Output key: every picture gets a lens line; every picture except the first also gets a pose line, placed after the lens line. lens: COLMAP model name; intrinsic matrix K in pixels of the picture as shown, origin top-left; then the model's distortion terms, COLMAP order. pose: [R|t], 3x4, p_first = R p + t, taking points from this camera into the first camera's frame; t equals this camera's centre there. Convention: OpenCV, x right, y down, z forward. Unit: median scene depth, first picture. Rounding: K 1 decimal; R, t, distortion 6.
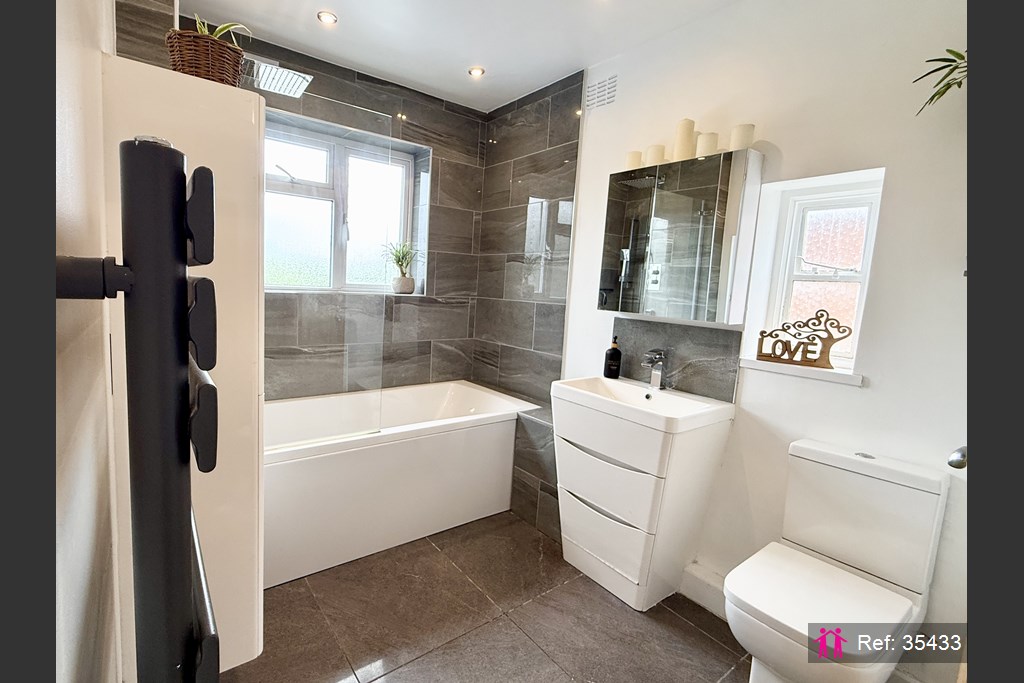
lens RADIAL K [[394.4, 0, 512.0], [0, 394.4, 341.5], [0, 0, 1]] dist [-0.000177, -0.000034]
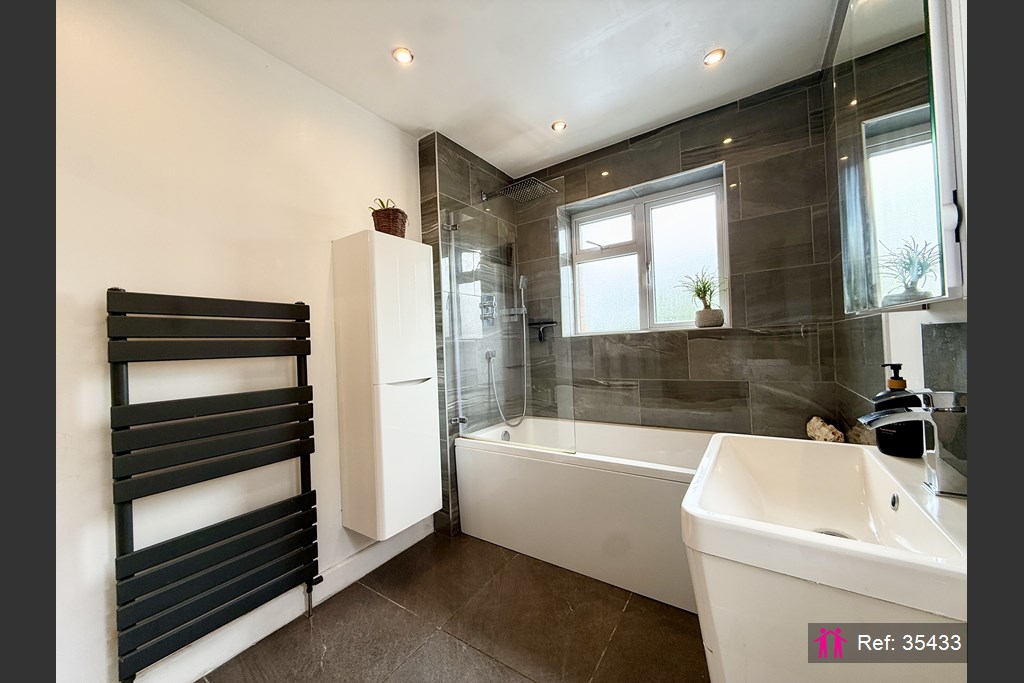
lens RADIAL K [[364.5, 0, 510.7], [0, 364.5, 345.8], [0, 0, 1]] dist [0.000863, 0.000111]
pose [[0.360244, -0.061601, -0.930822, 0.376680], [-0.058259, 0.994384, -0.088355, 0.023135], [0.931037, 0.086058, 0.354632, 0.312404]]
